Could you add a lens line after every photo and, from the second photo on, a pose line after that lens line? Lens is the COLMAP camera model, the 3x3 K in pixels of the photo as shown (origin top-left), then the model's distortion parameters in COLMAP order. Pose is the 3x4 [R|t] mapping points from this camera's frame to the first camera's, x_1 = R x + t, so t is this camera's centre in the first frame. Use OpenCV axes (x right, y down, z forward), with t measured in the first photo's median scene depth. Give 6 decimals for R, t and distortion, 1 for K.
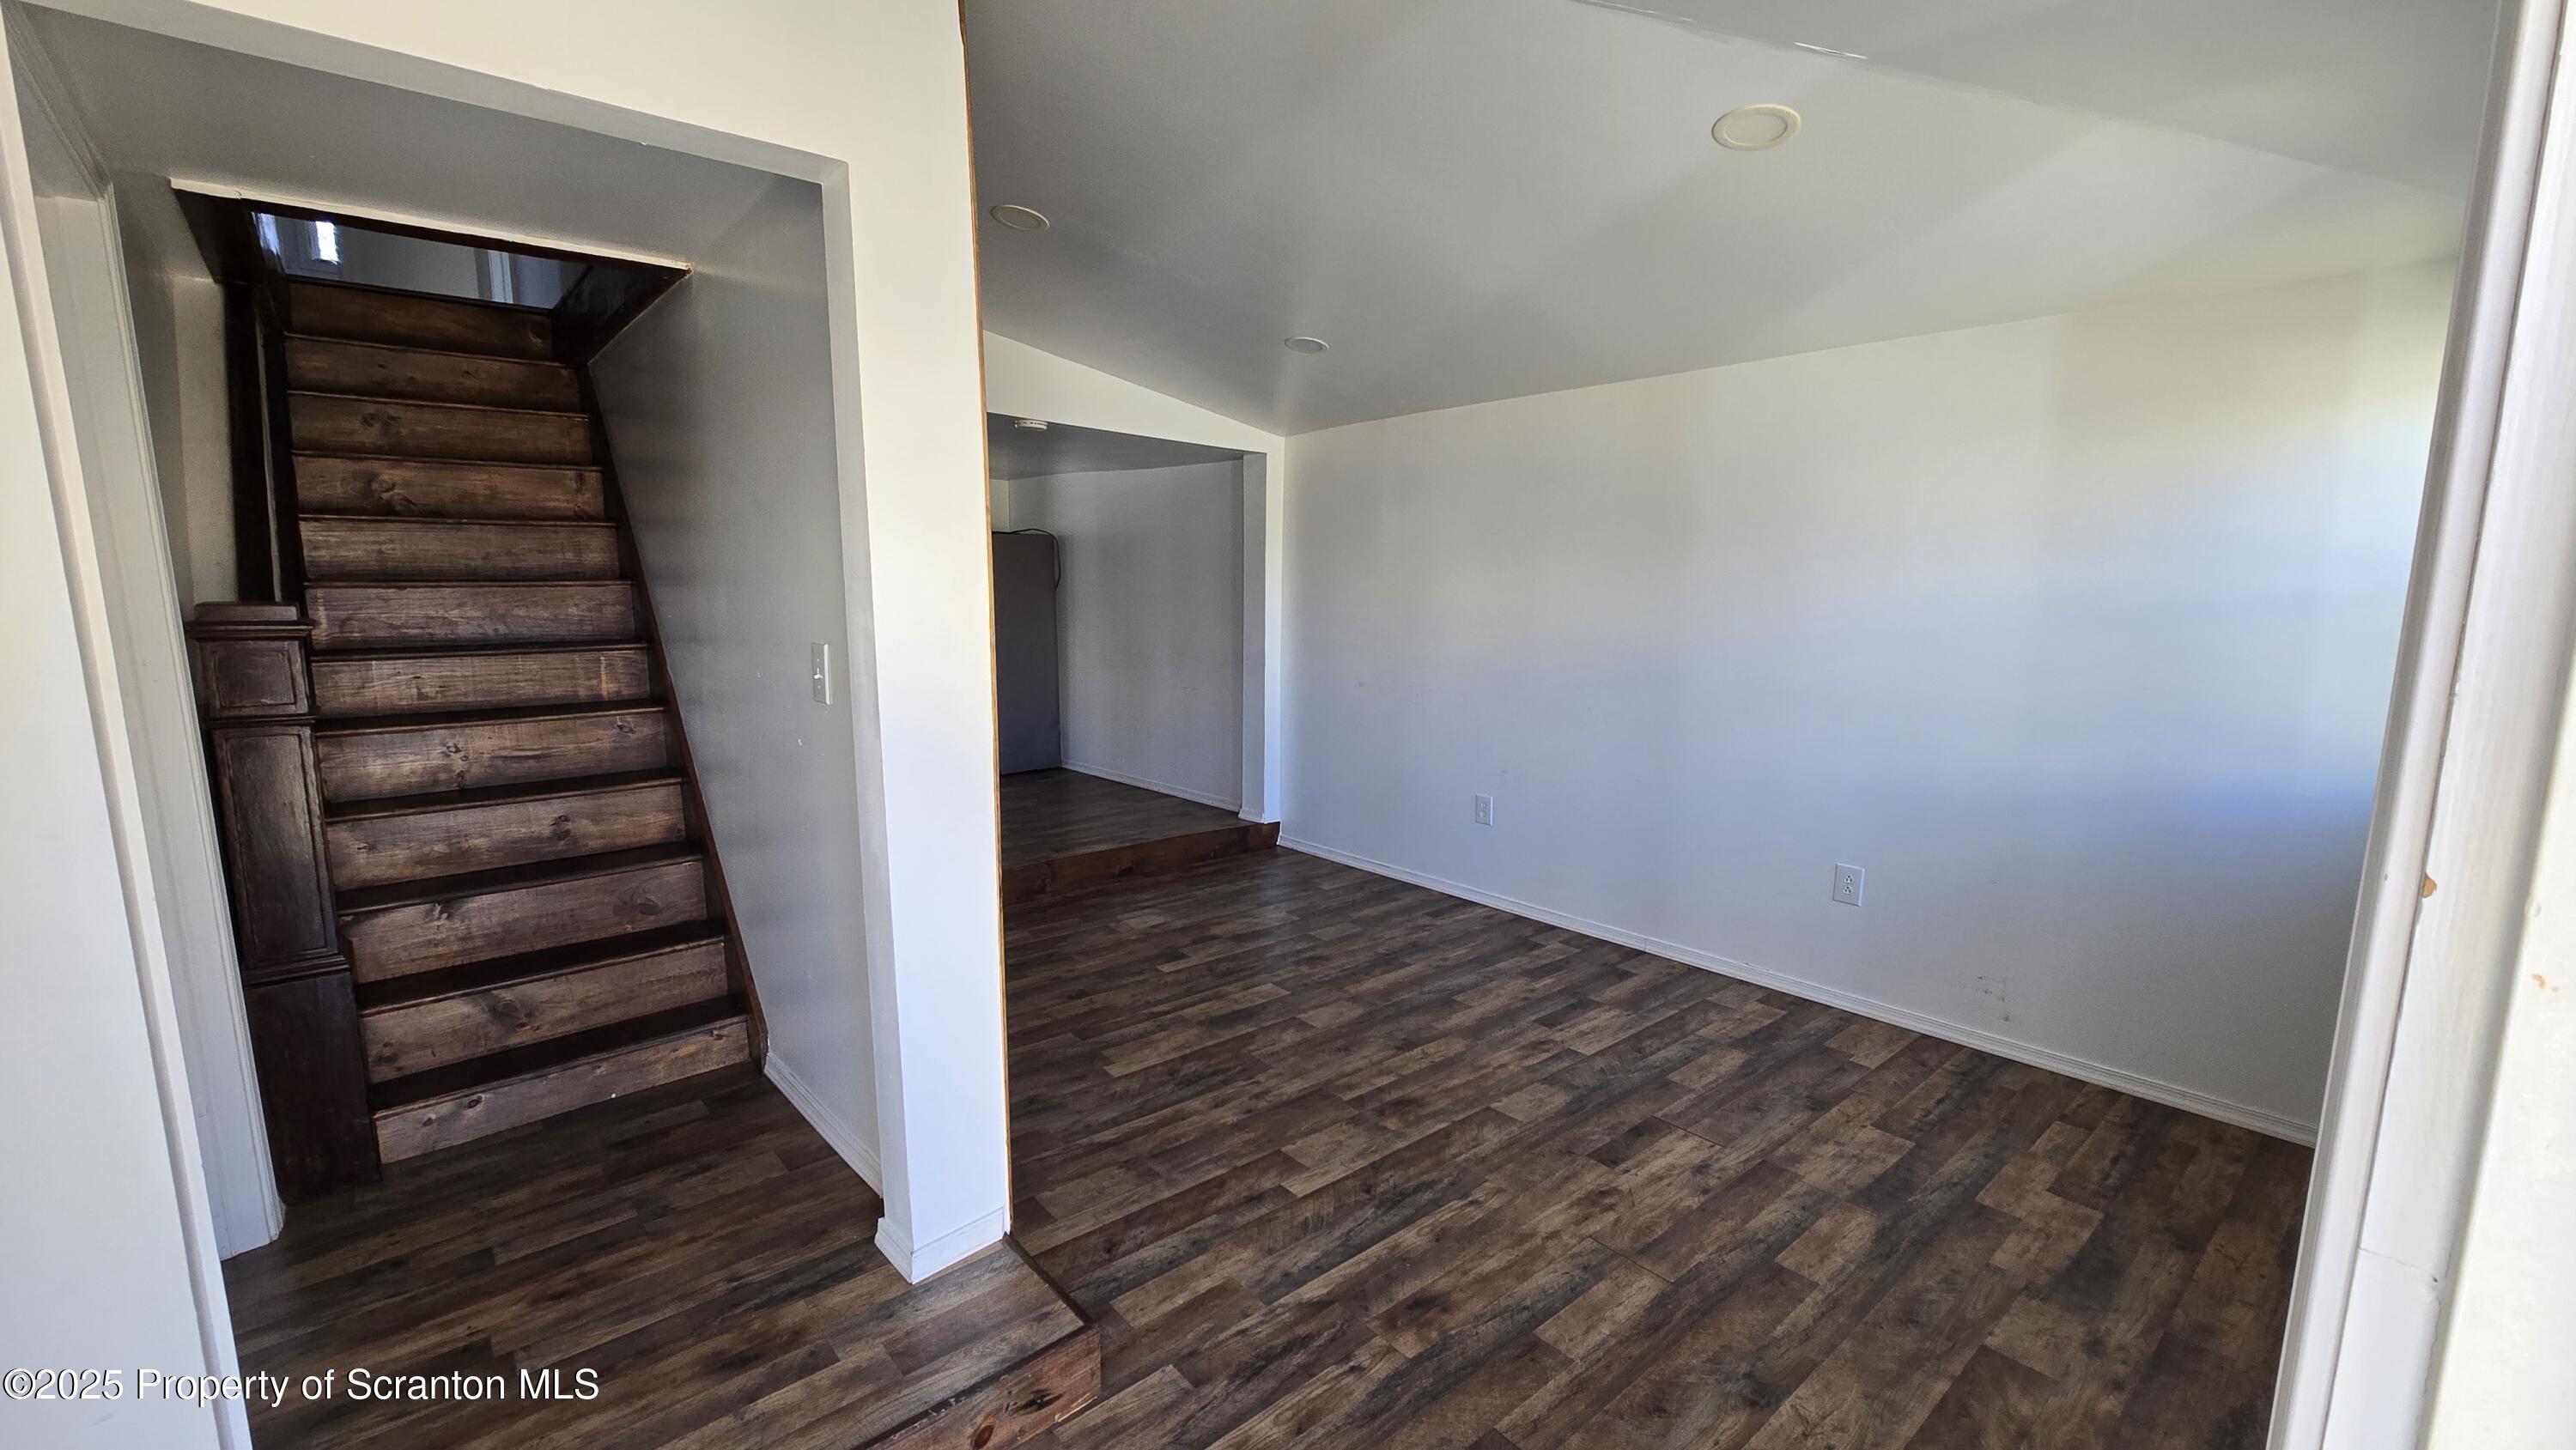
lens RADIAL K [[1044.8, 0, 1269.5], [0, 1044.8, 735.8], [0, 0, 1]] dist [-0.001573, 0.000305]
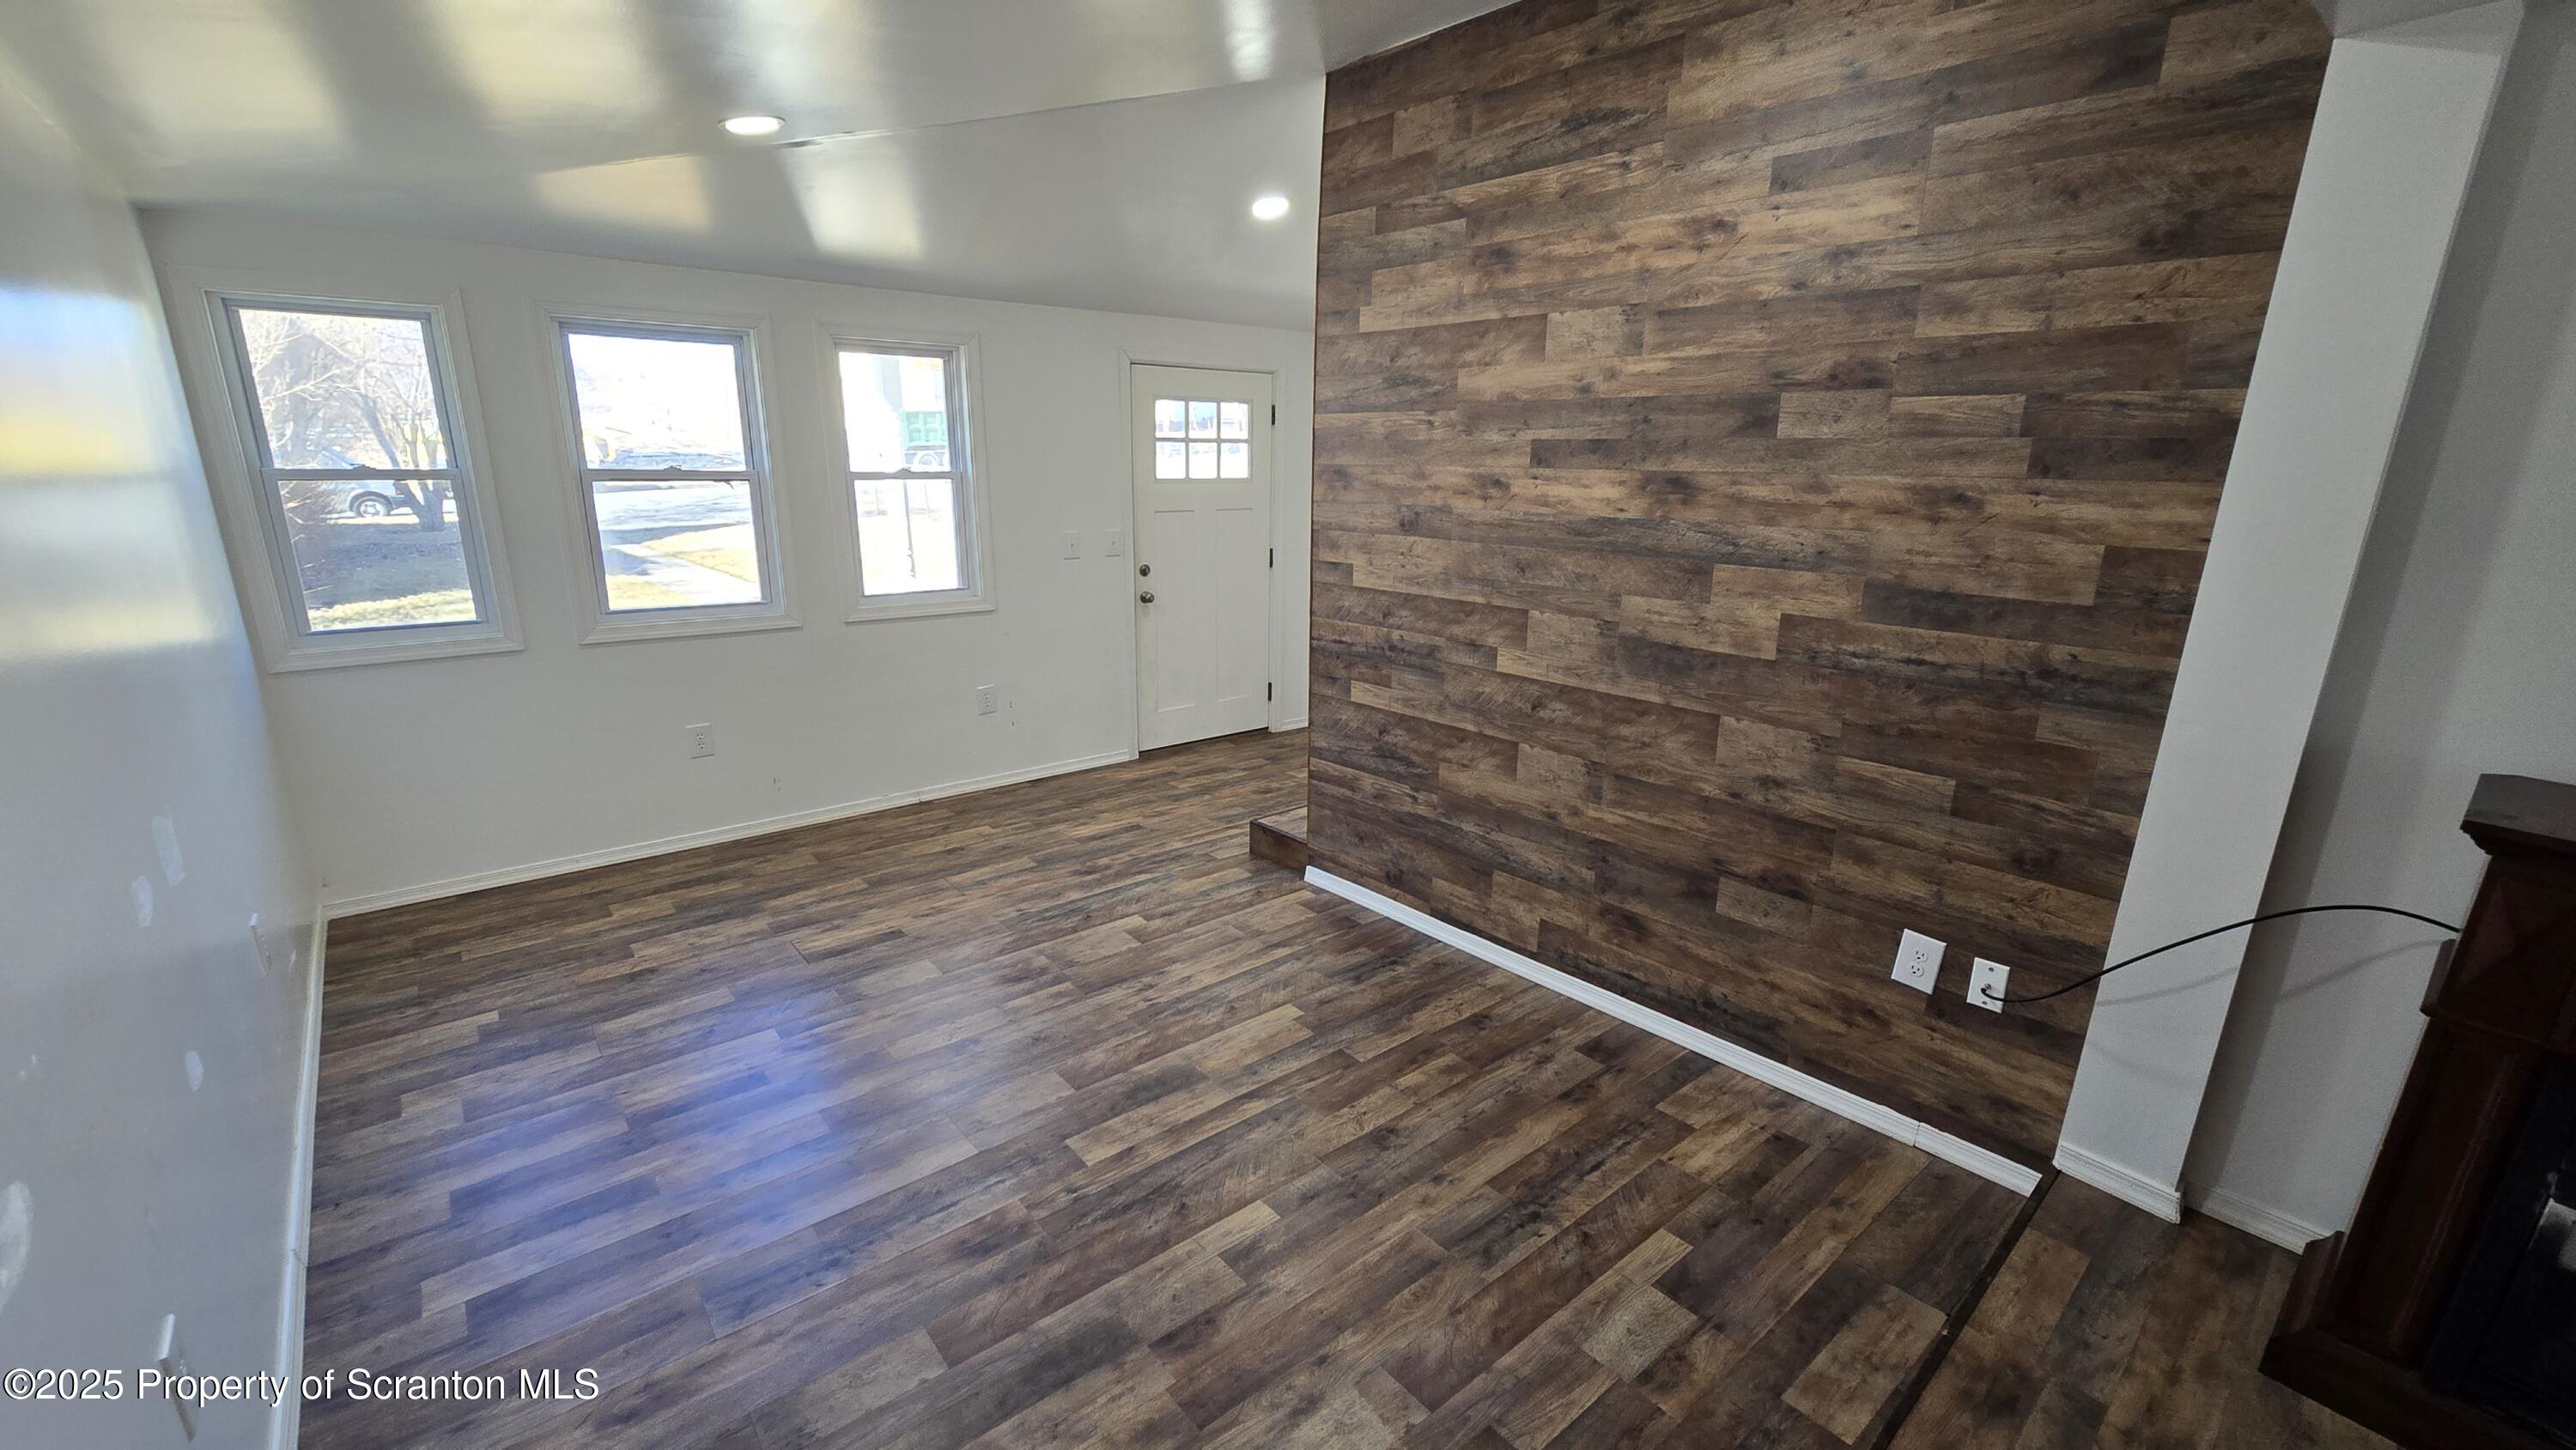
lens RADIAL K [[1050.6, 0, 1273.4], [0, 1050.6, 735.9], [0, 0, 1]] dist [-0.002712, 0.000909]
pose [[-0.999921, -0.012117, 0.003362, -0.112817], [-0.009732, 0.915031, 0.403266, -0.263224], [-0.007963, 0.403202, -0.915076, 1.535115]]
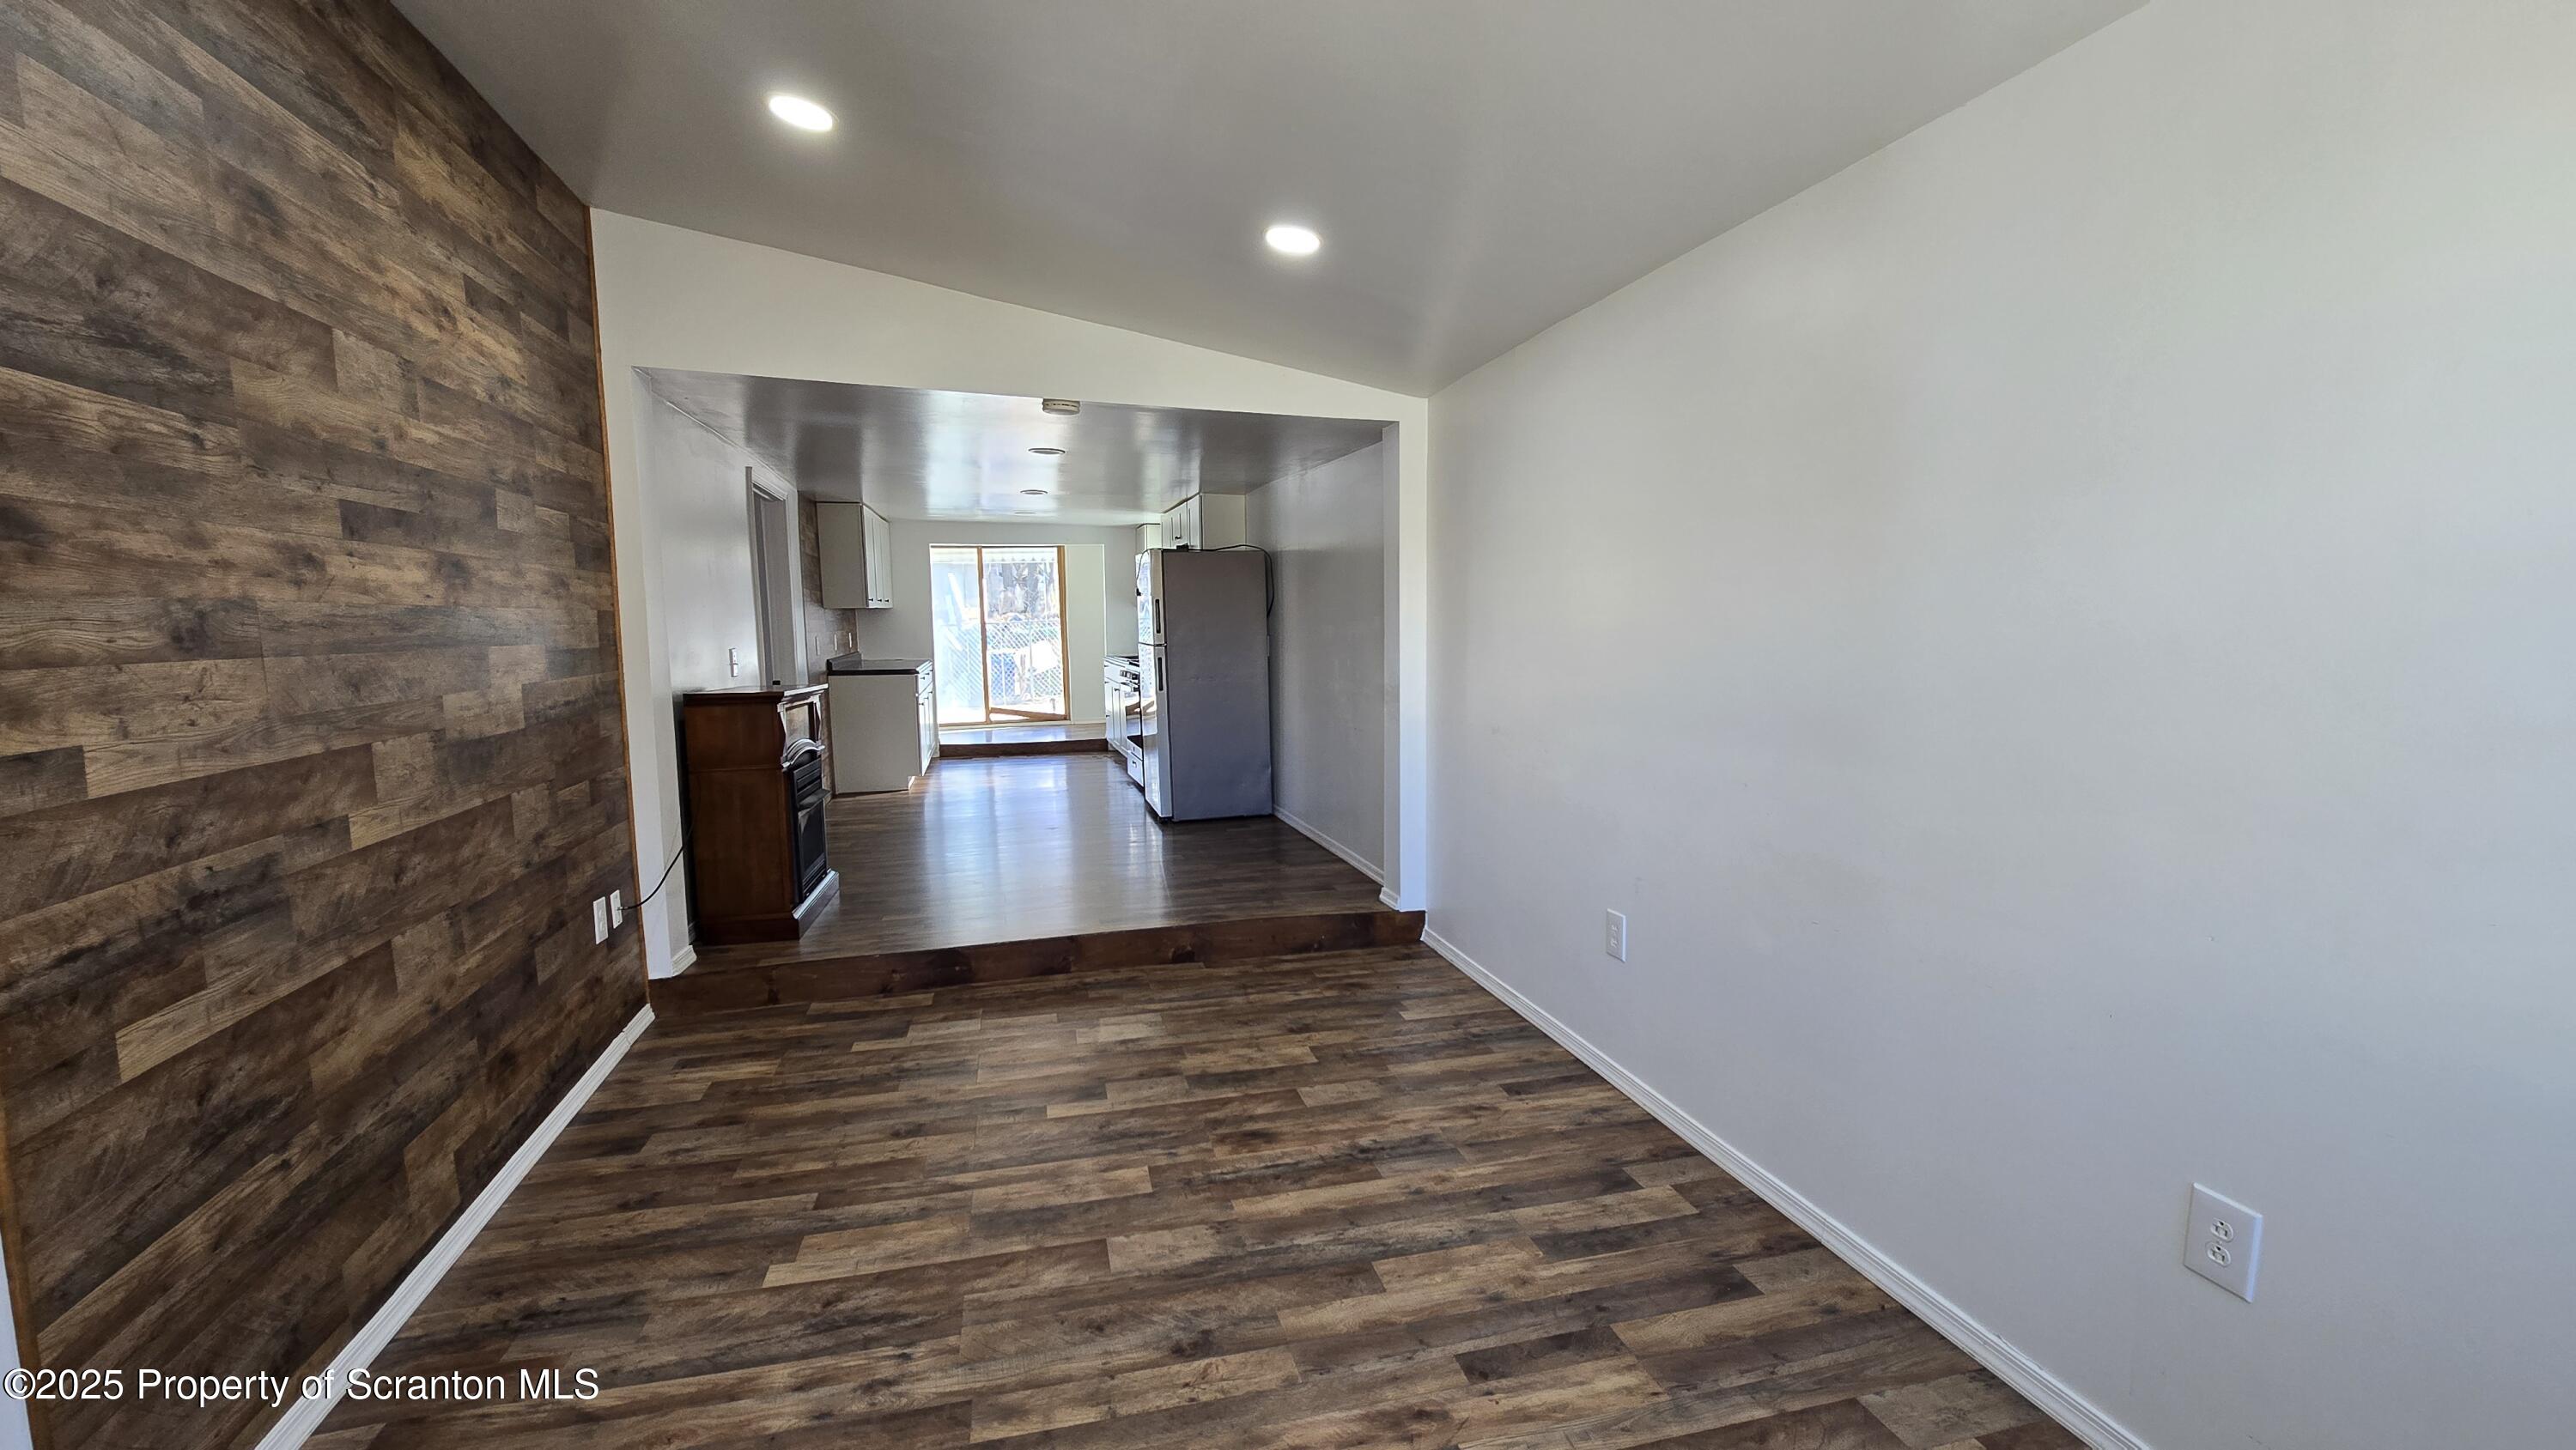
lens RADIAL K [[1045.1, 0, 1268.2], [0, 1045.1, 736.7], [0, 0, 1]] dist [-0.001095, -0.000443]
pose [[0.894060, 0.031307, -0.446852, 0.382853], [-0.045342, 0.998756, -0.020746, -0.033826], [0.445646, 0.038809, 0.894367, 0.435289]]
